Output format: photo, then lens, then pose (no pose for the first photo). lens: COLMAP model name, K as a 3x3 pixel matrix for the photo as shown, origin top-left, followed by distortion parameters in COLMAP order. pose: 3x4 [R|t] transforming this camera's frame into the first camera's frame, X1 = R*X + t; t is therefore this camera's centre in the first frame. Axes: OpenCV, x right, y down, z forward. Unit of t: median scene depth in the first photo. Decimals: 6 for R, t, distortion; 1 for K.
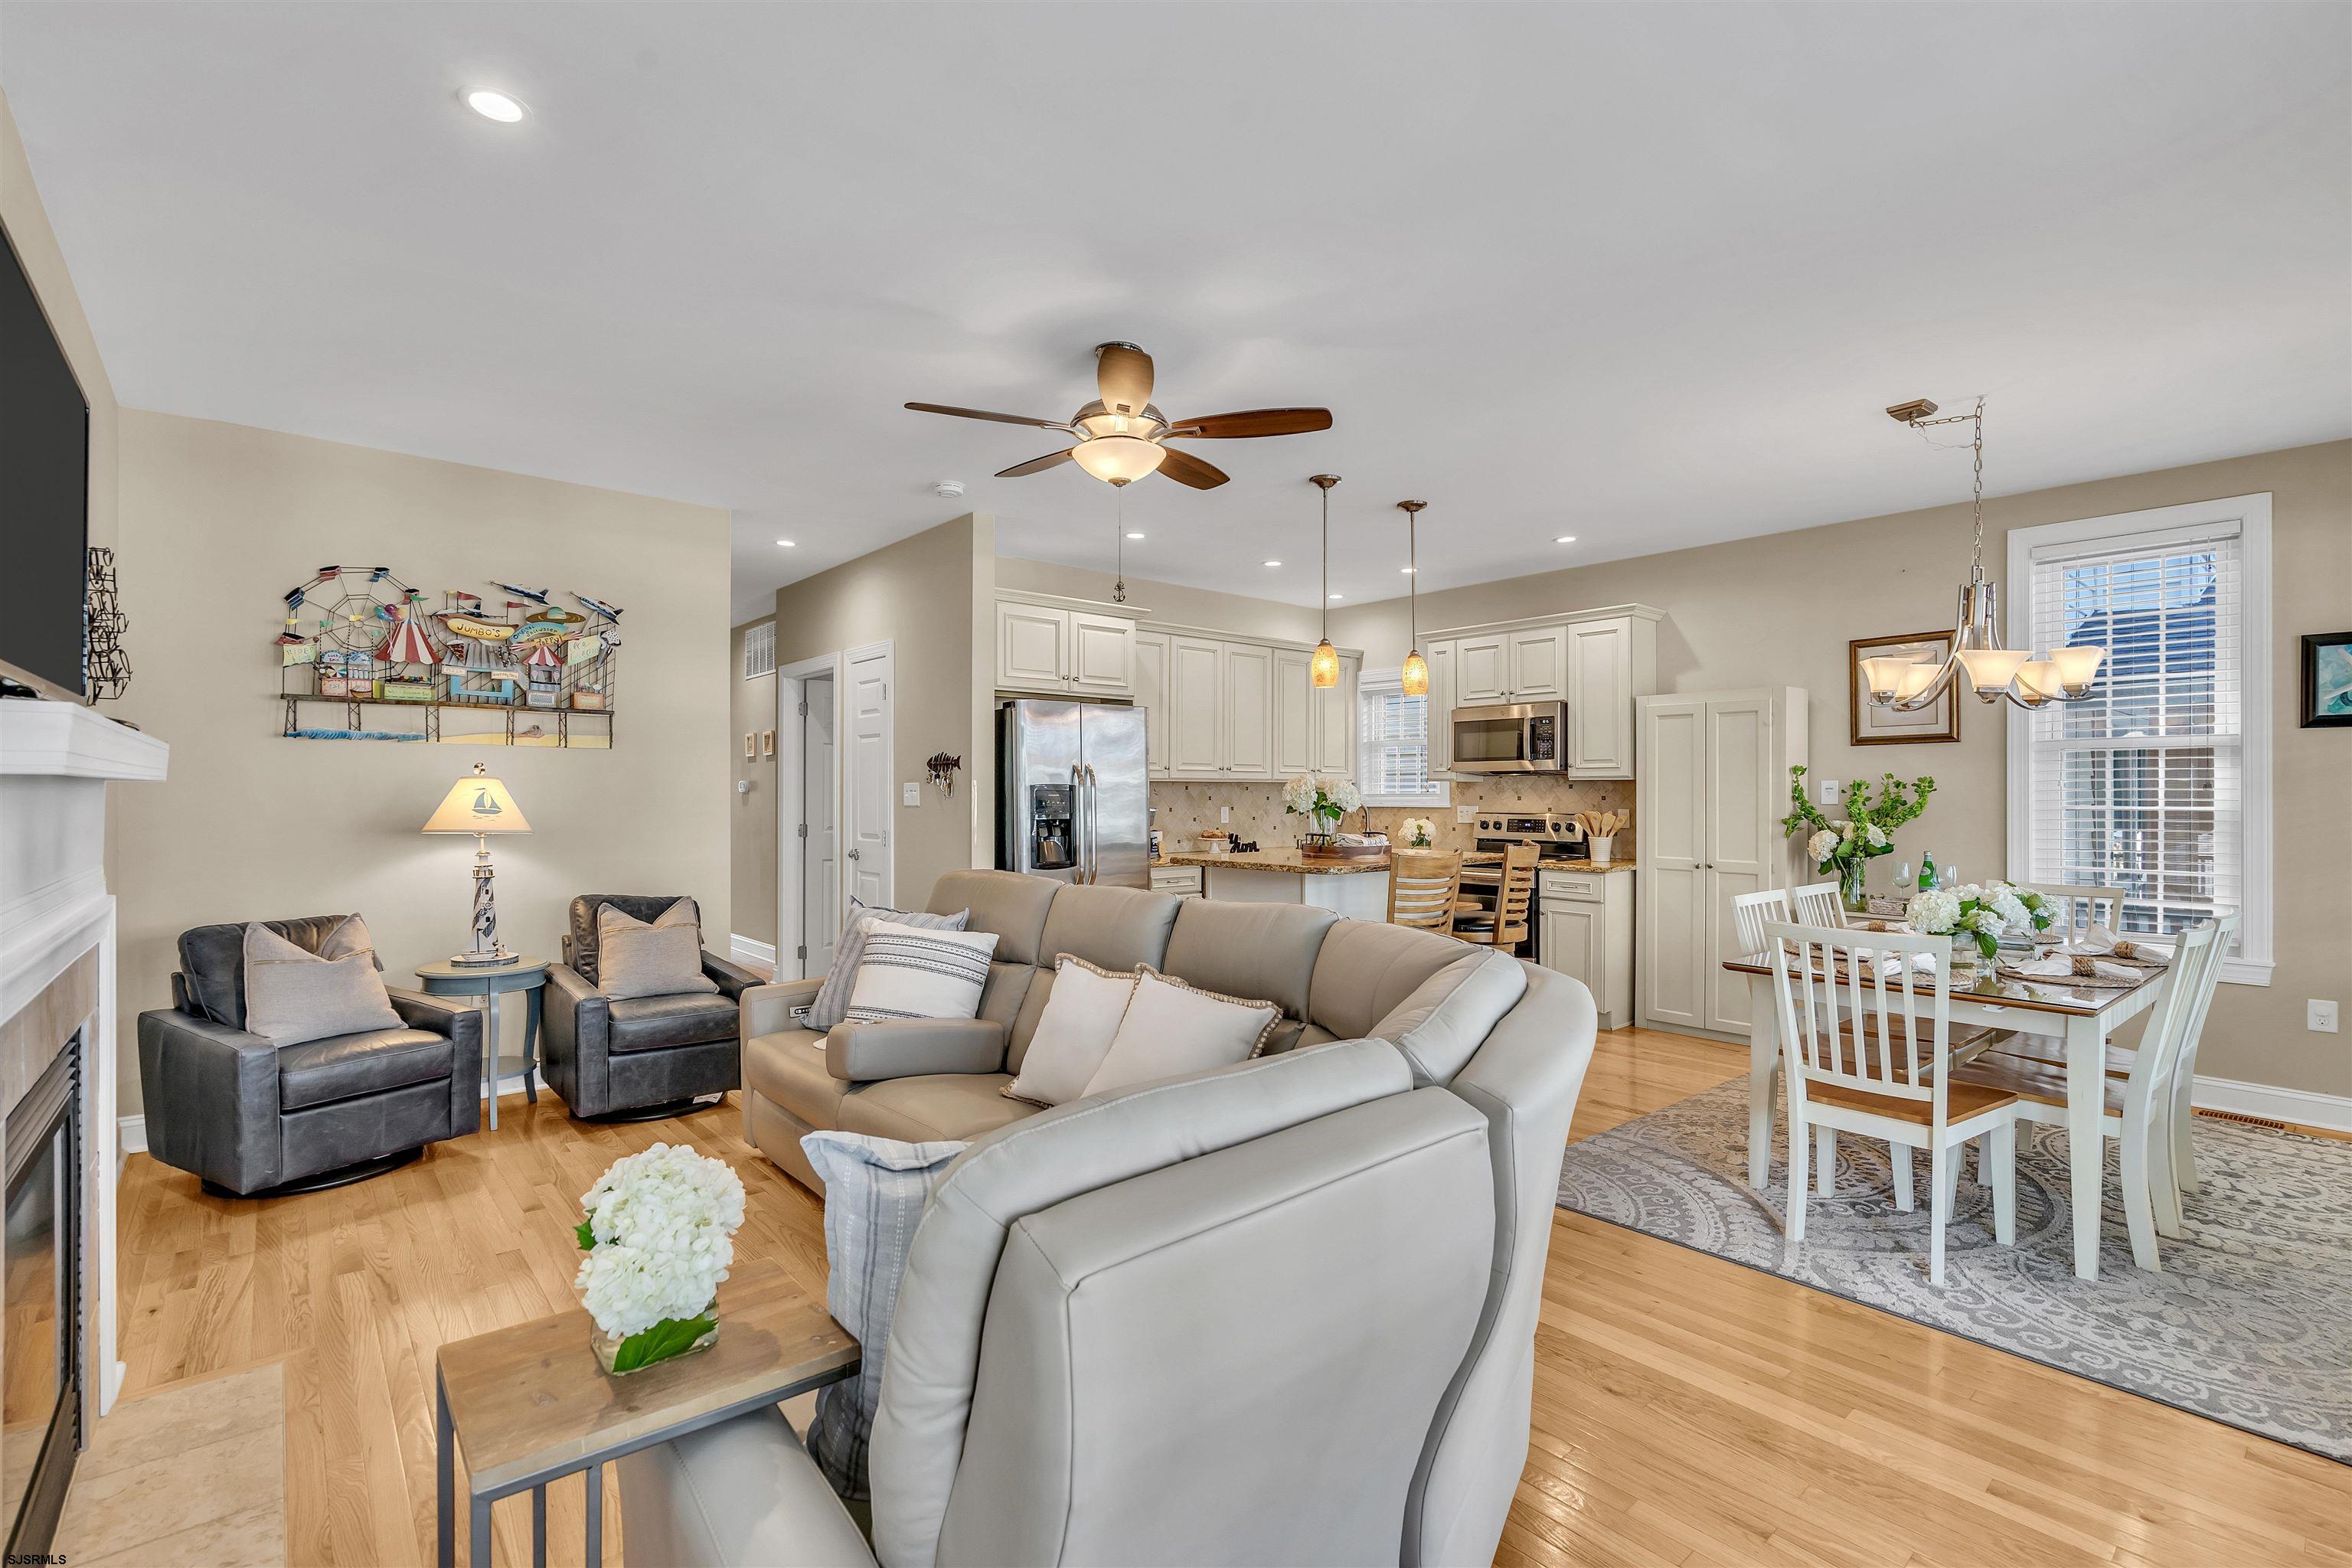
lens RADIAL K [[1058.6, 0, 1178.0], [0, 1058.6, 792.6], [0, 0, 1]] dist [-0.000924, 0.000216]
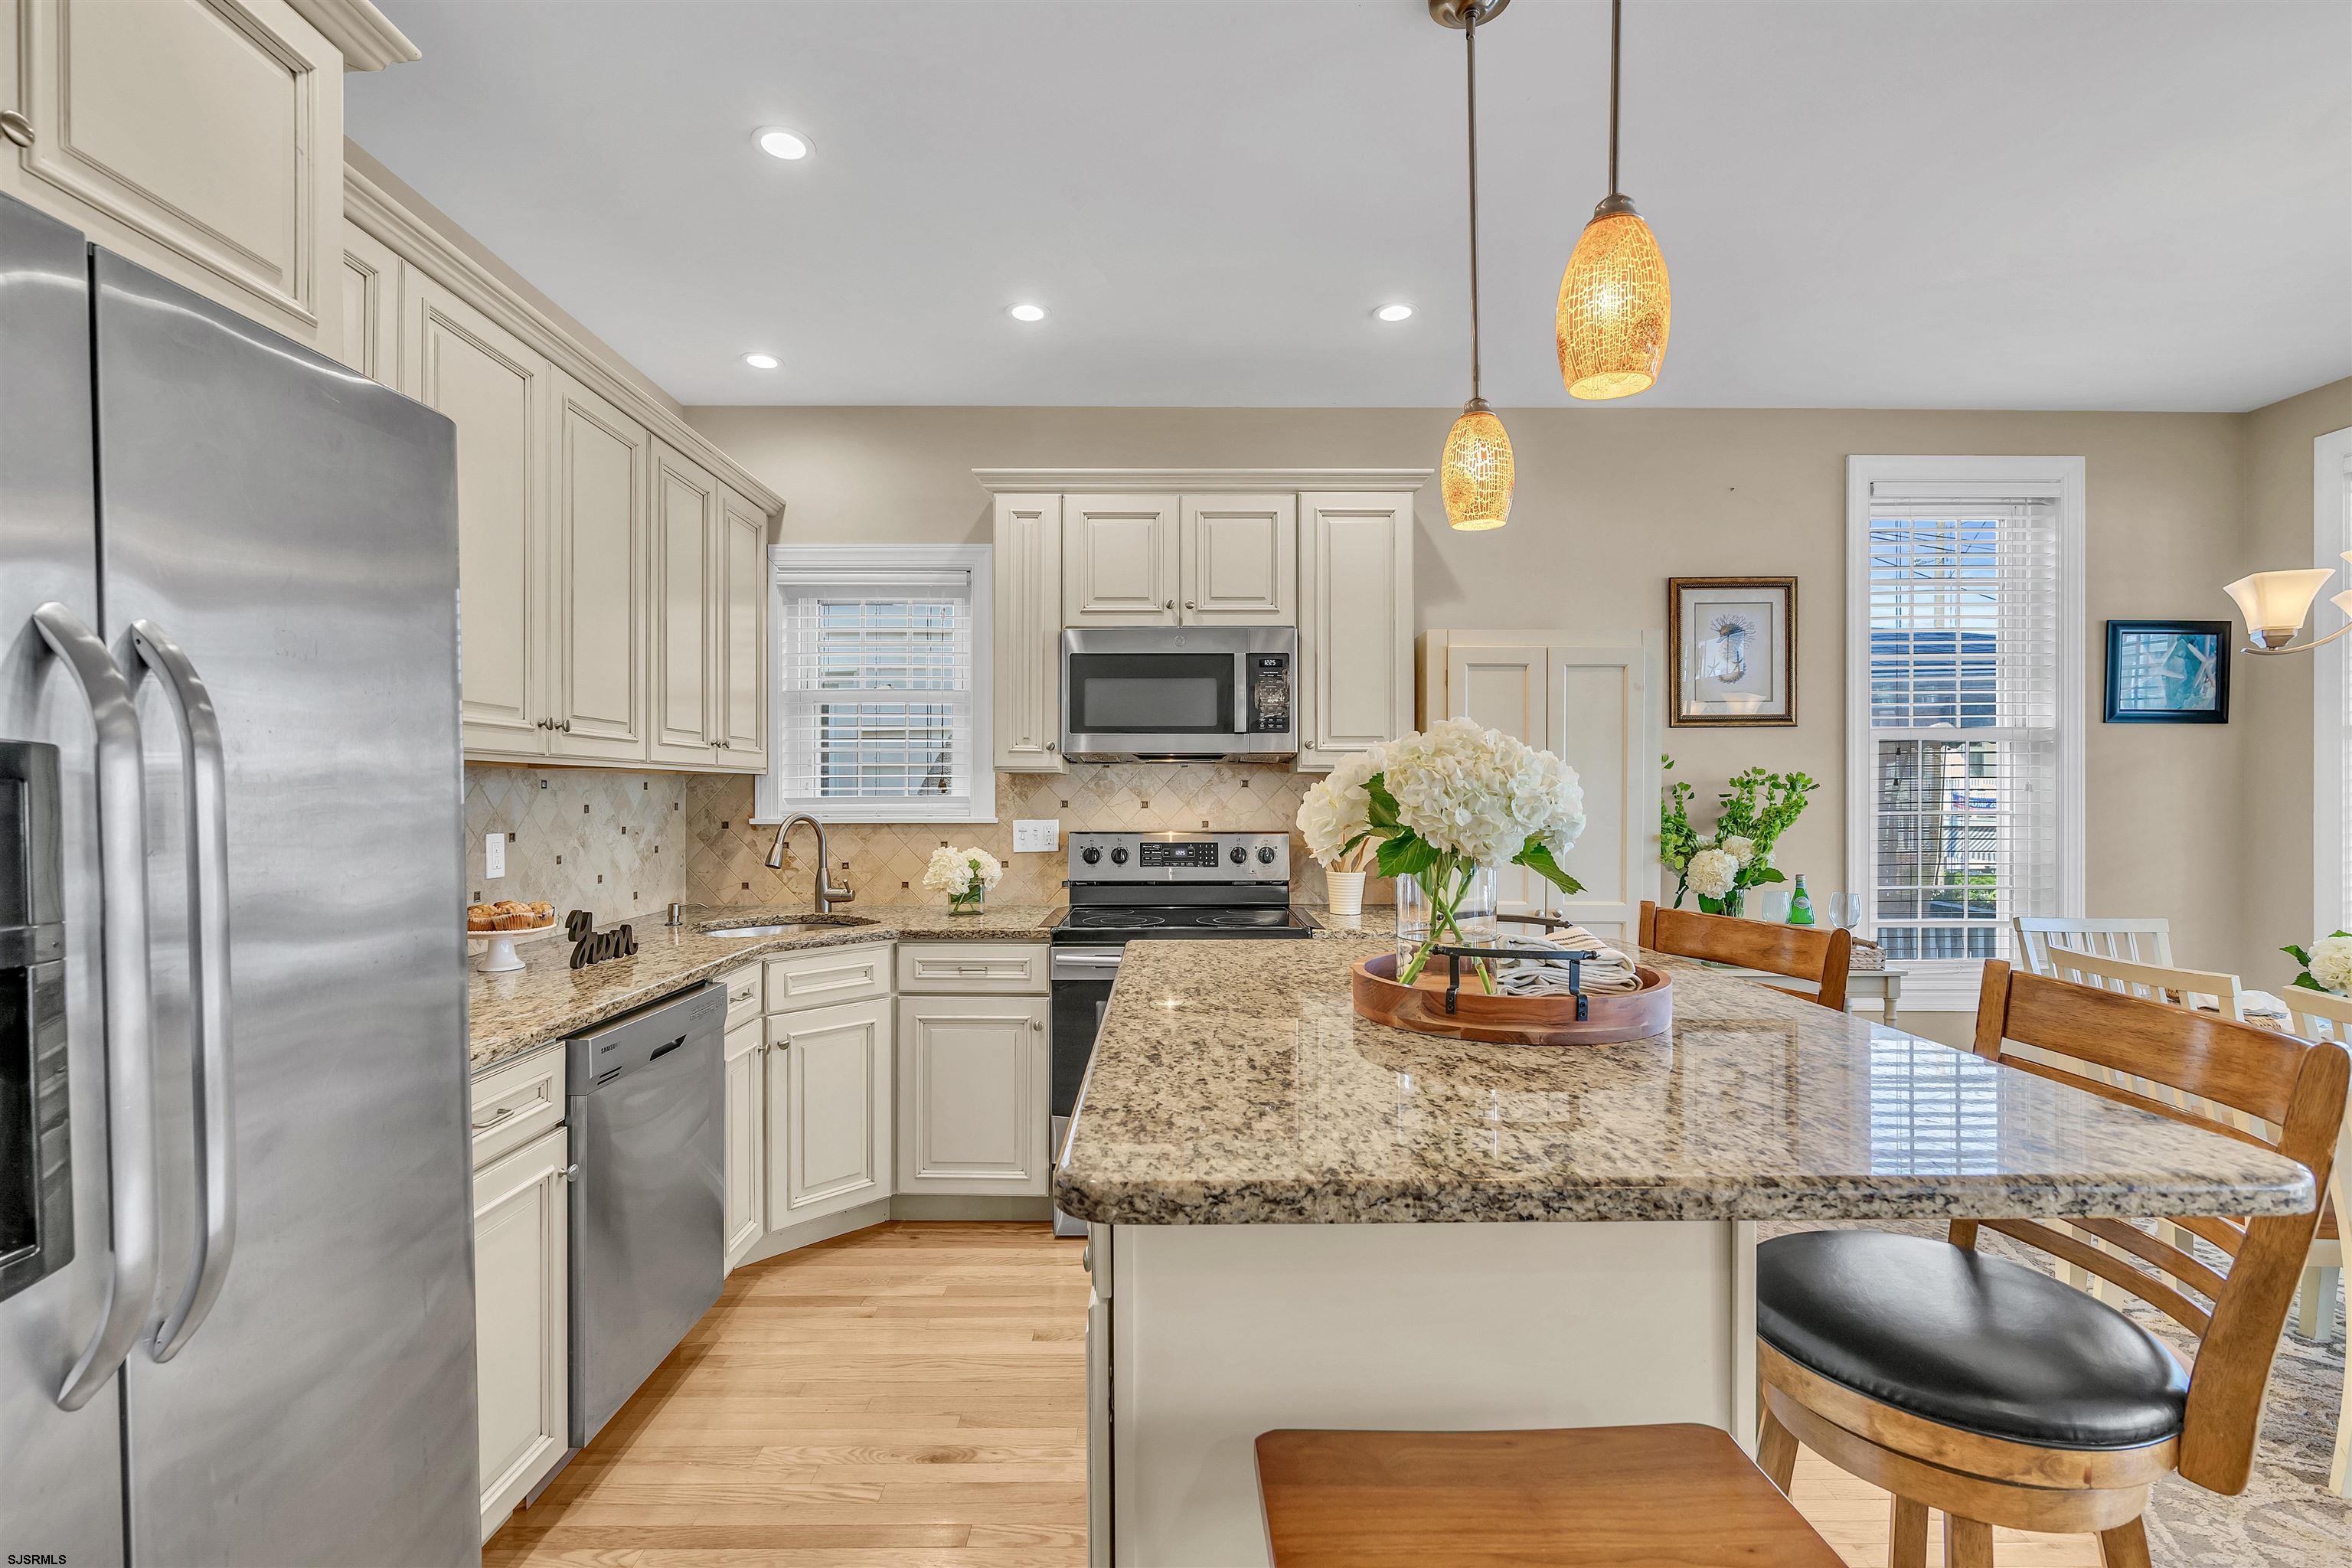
lens RADIAL K [[1055.6, 0, 1175.2], [0, 1055.6, 798.6], [0, 0, 1]] dist [-0.003978, 0.000923]
pose [[0.648147, -0.003322, 0.761508, -0.117658], [0.000535, 0.999992, 0.003906, 0.000247], [-0.761515, -0.002124, 0.648144, 0.850495]]
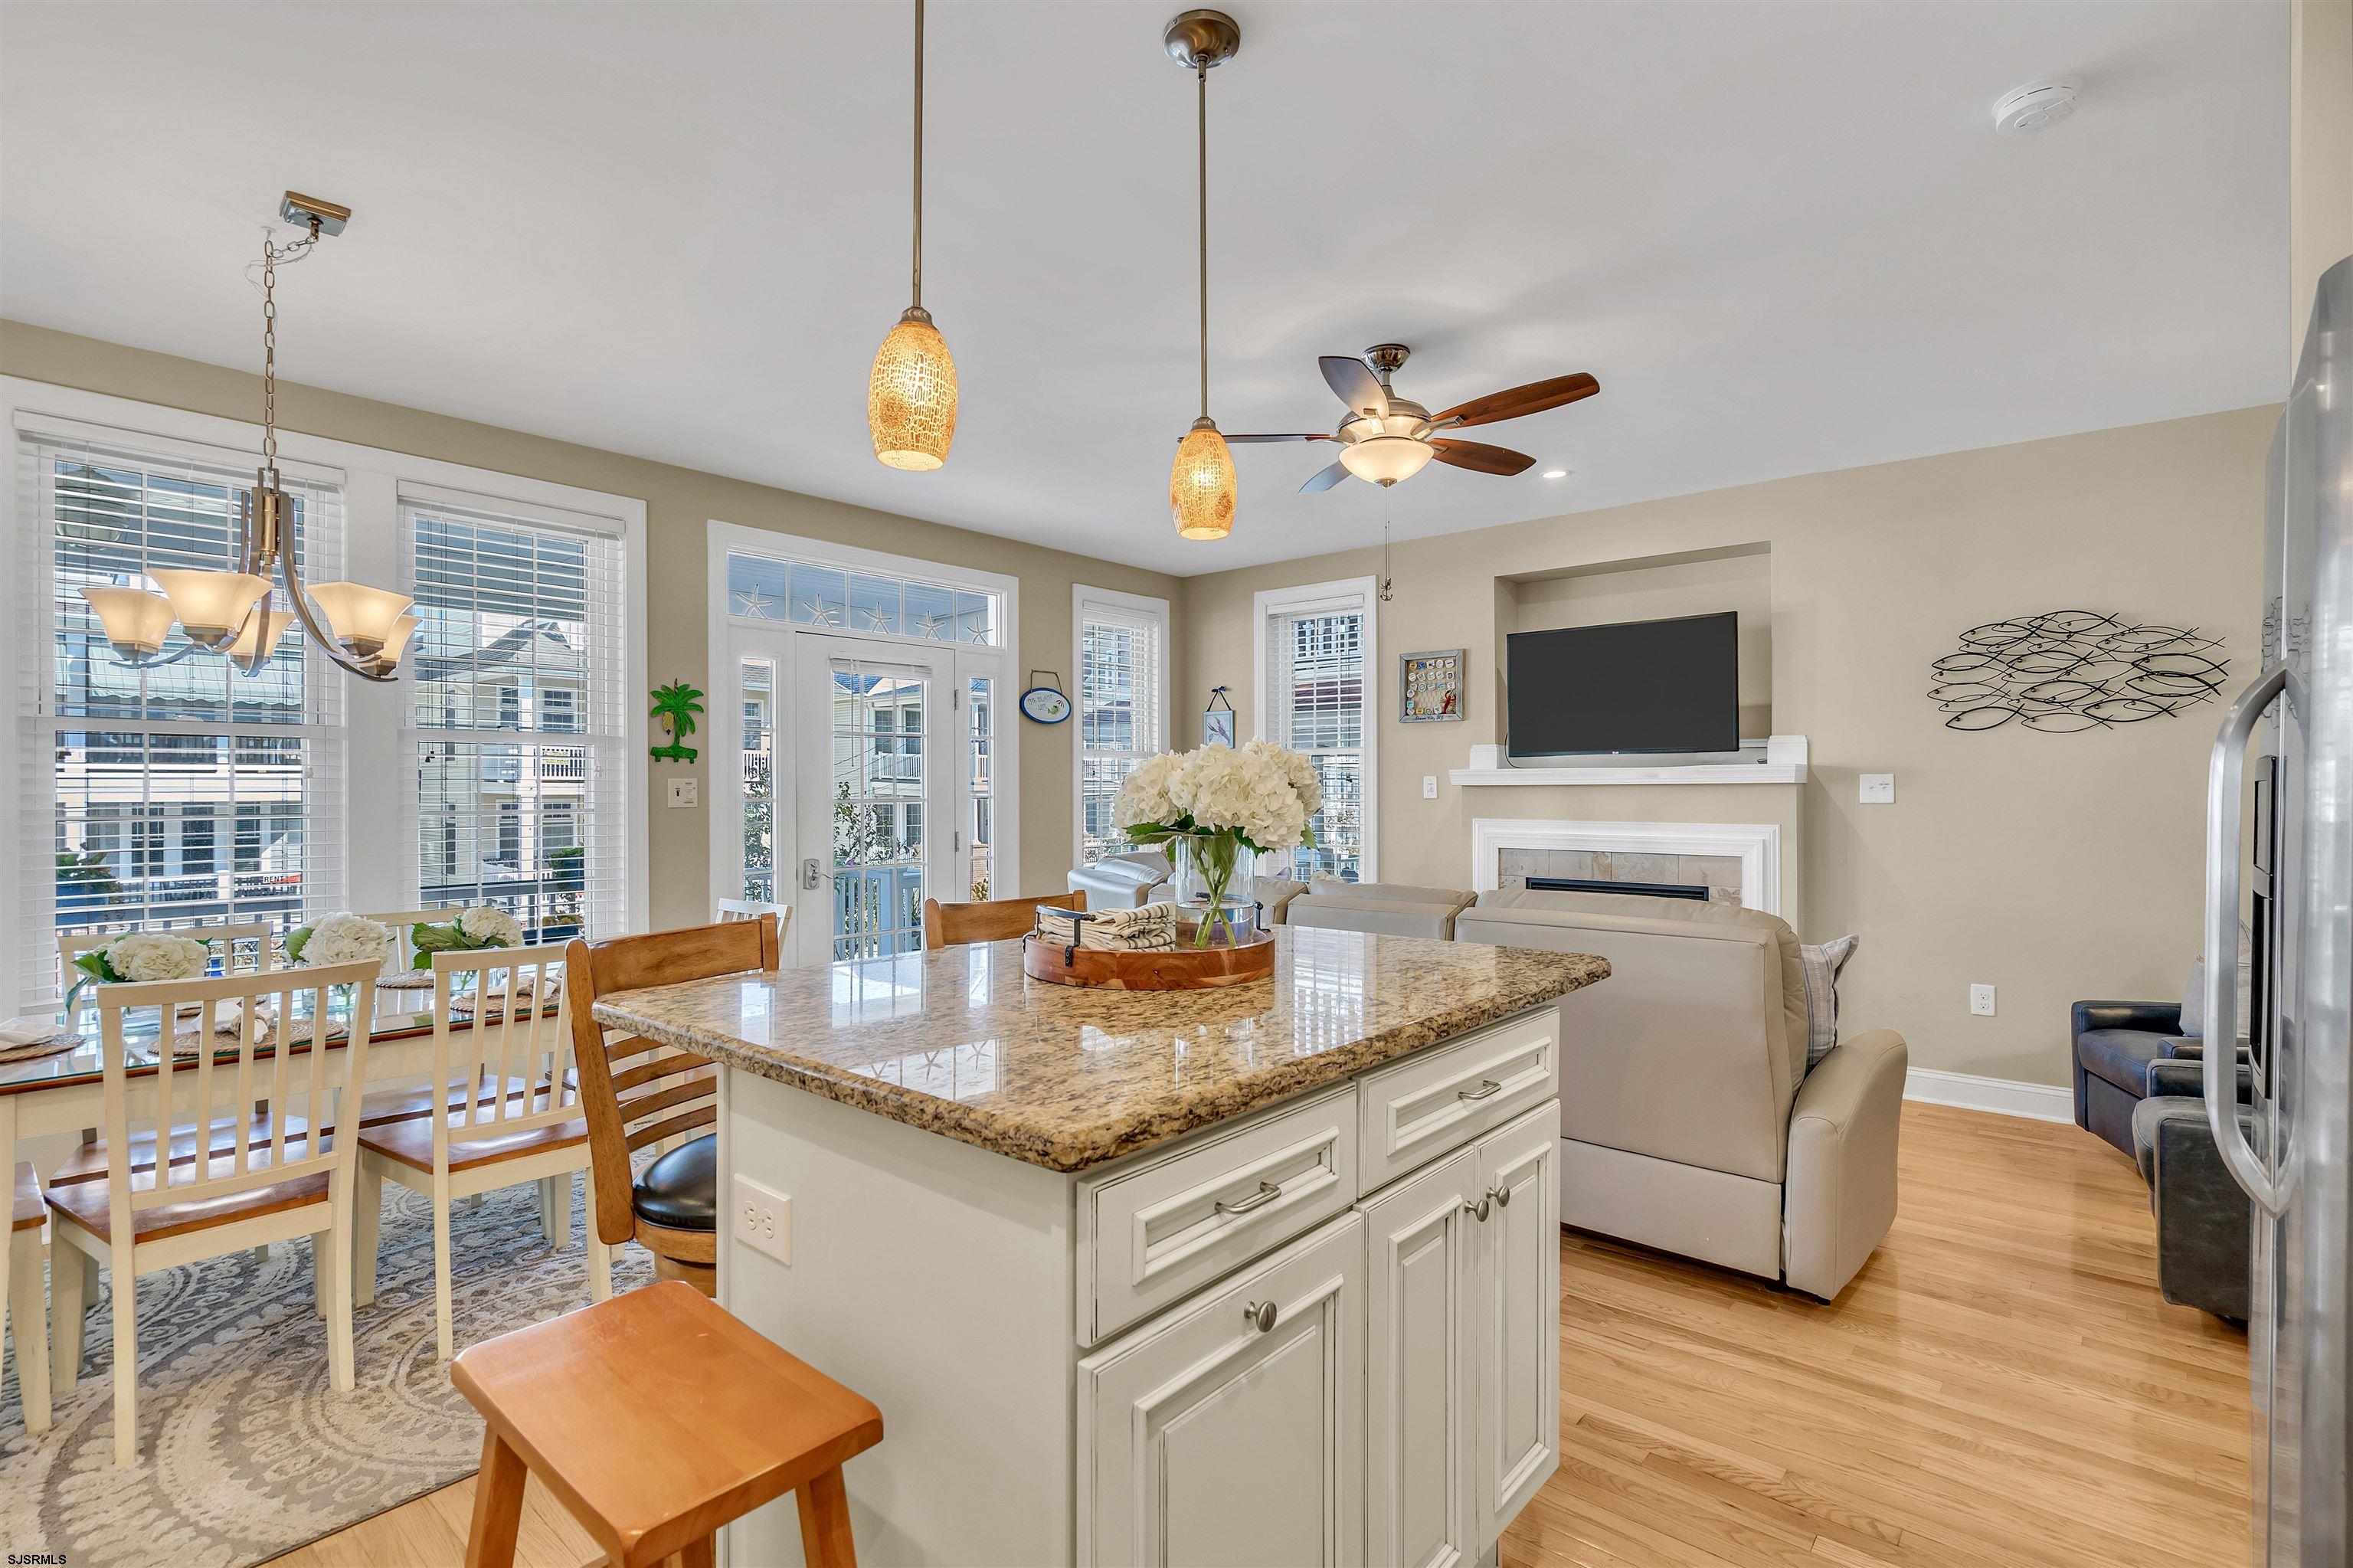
lens RADIAL K [[1104.3, 0, 1176.5], [0, 1104.3, 784.0], [0, 0, 1]] dist [0.001660, 0.005603]
pose [[-0.987907, 0.000027, -0.155048, 0.201459], [0.000862, 0.999985, -0.005323, 0.000382], [0.155045, -0.005393, -0.987893, 1.321799]]
